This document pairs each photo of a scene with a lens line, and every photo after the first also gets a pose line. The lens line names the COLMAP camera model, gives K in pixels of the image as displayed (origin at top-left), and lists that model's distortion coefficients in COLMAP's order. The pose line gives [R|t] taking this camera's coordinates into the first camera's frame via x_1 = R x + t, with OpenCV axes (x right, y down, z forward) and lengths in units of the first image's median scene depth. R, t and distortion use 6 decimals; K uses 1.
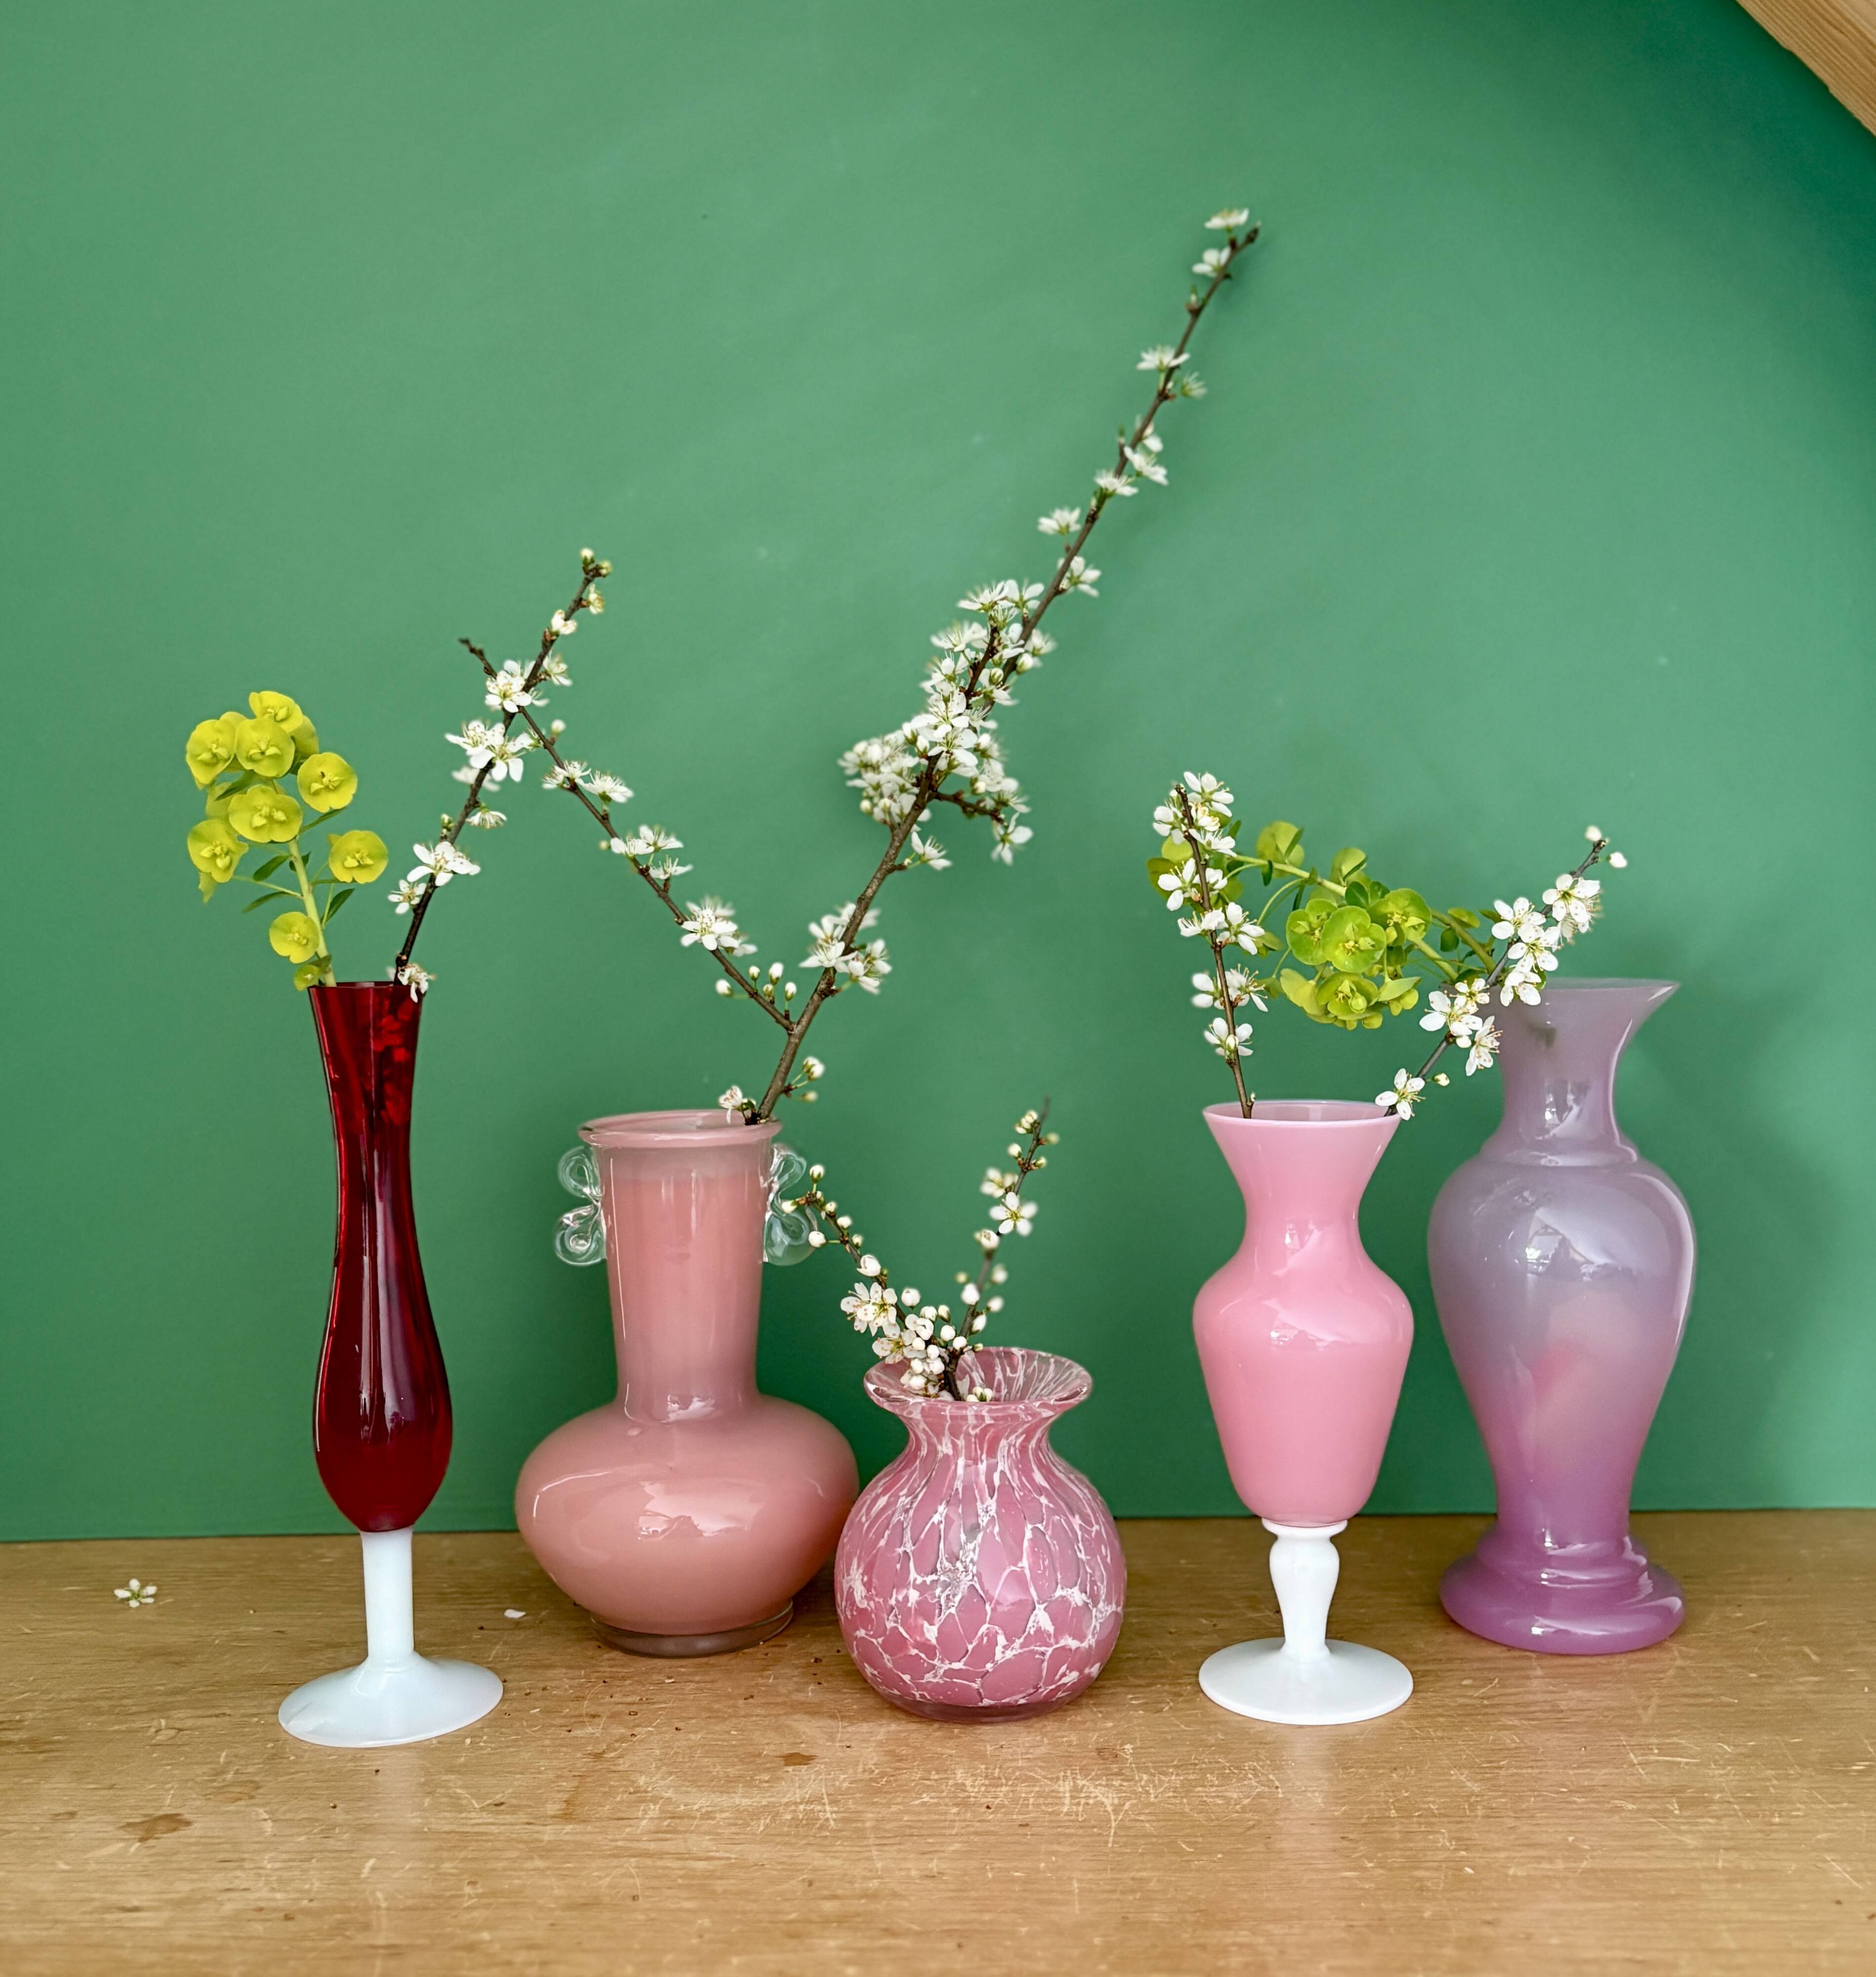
lens RADIAL K [[2390.5, 0, 993.9], [0, 2390.5, 990.1], [0, 0, 1]] dist [0.128708, 0.000000]
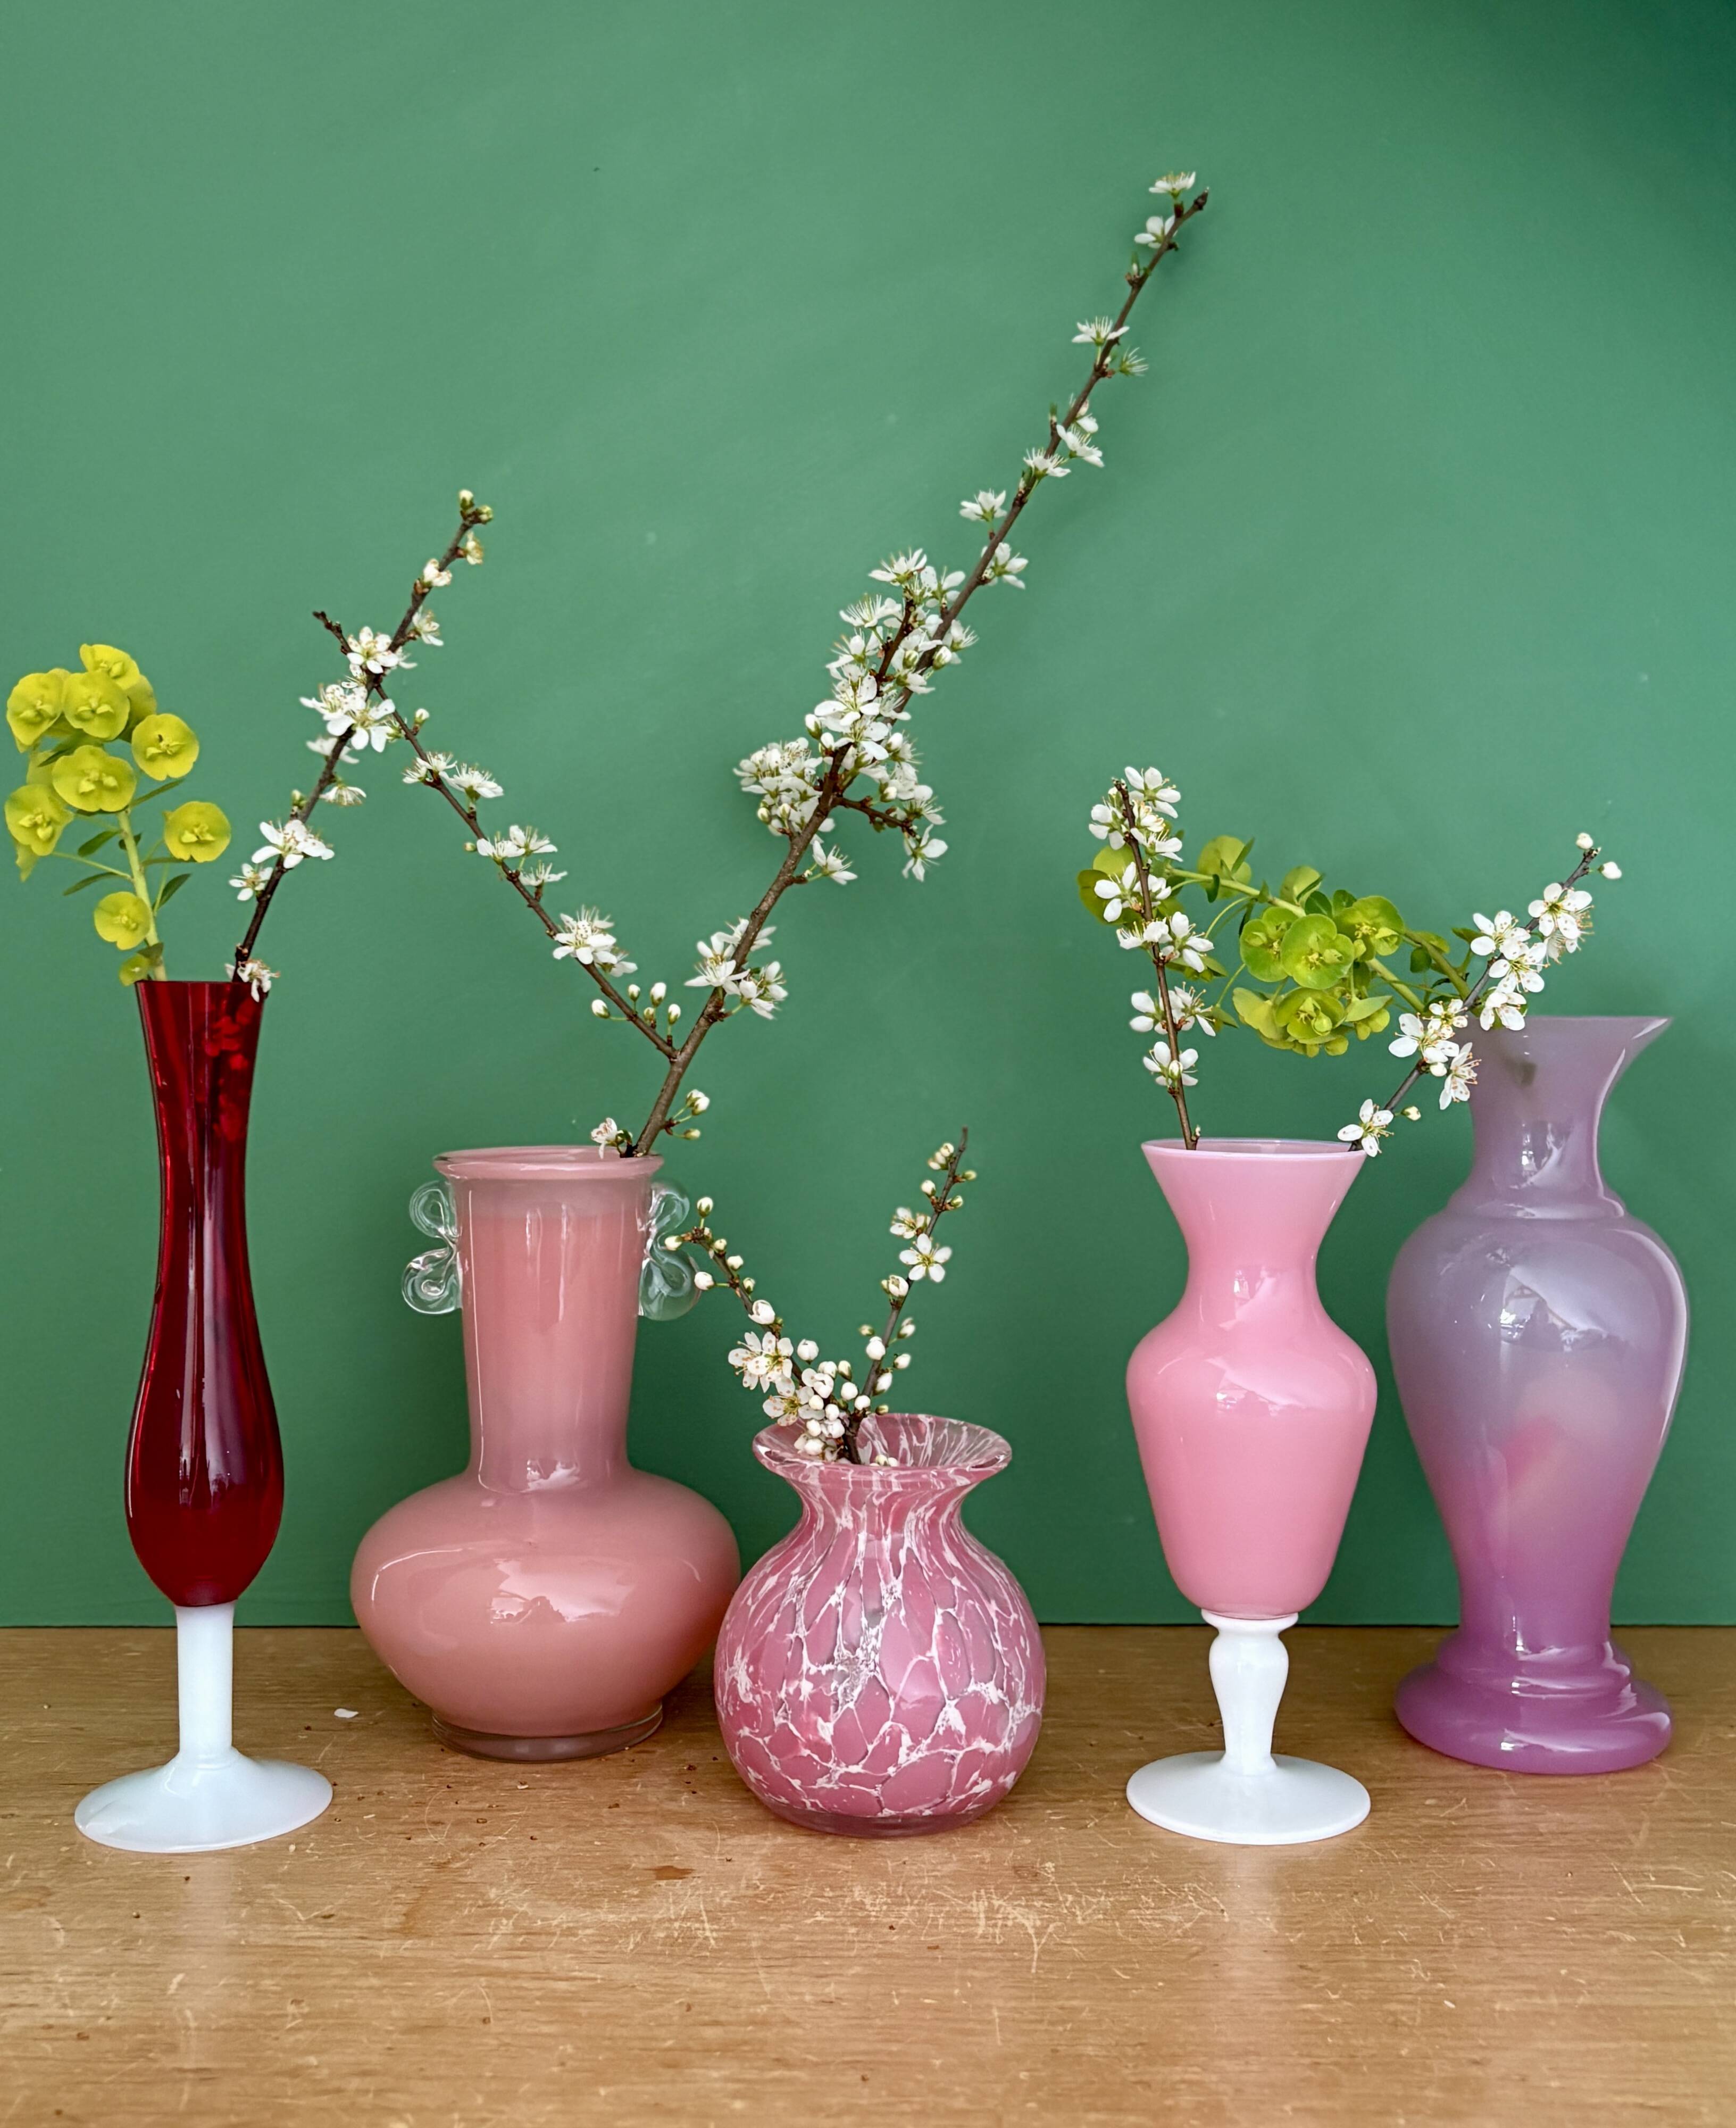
lens RADIAL K [[2530.0, 0, 884.8], [0, 2530.0, 1026.0], [0, 0, 1]] dist [0.116566, 0.000000]
pose [[0.999703, 0.020137, 0.013691, -0.021692], [-0.019542, 0.998915, -0.042283, 0.047899], [-0.014528, 0.042003, 0.999012, 0.060658]]
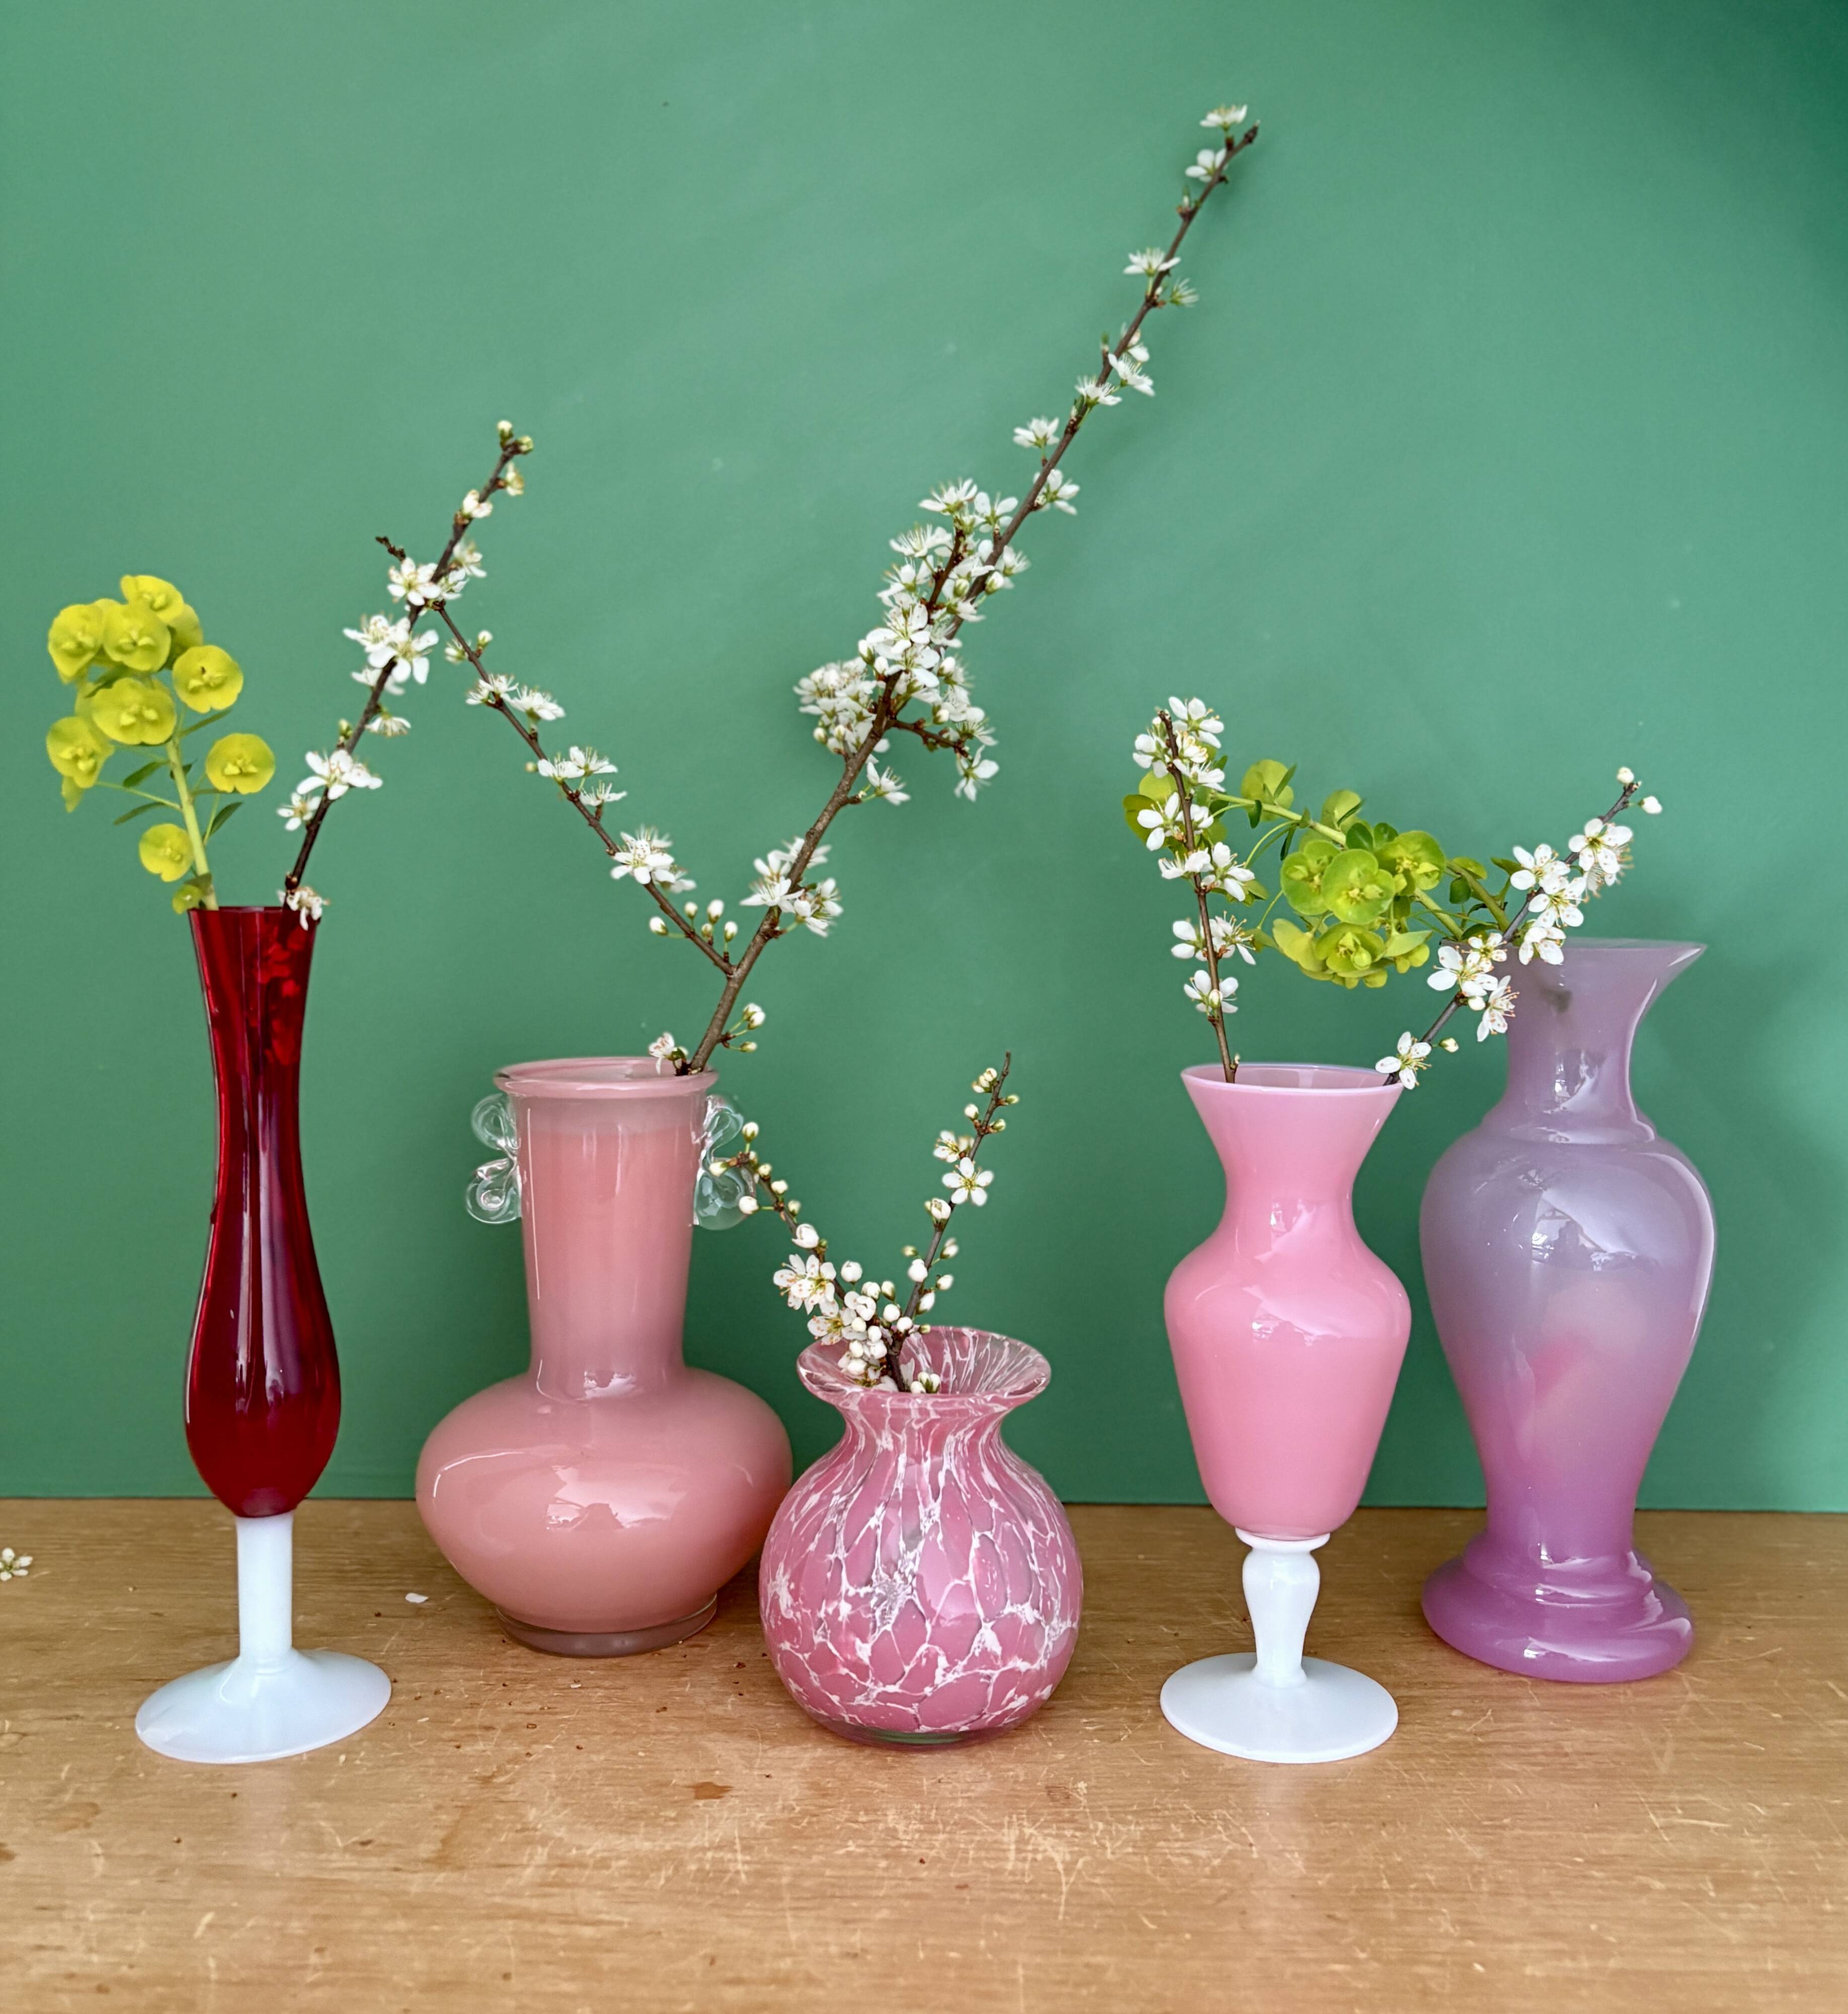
lens RADIAL K [[2143.1, 0, 953.8], [0, 2143.1, 946.4], [0, 0, 1]] dist [0.074501, 0.000000]
pose [[0.999680, 0.025280, -0.000566, 0.001070], [-0.025282, 0.999676, -0.002944, 0.007317], [0.000491, 0.002958, 0.999996, 0.193940]]
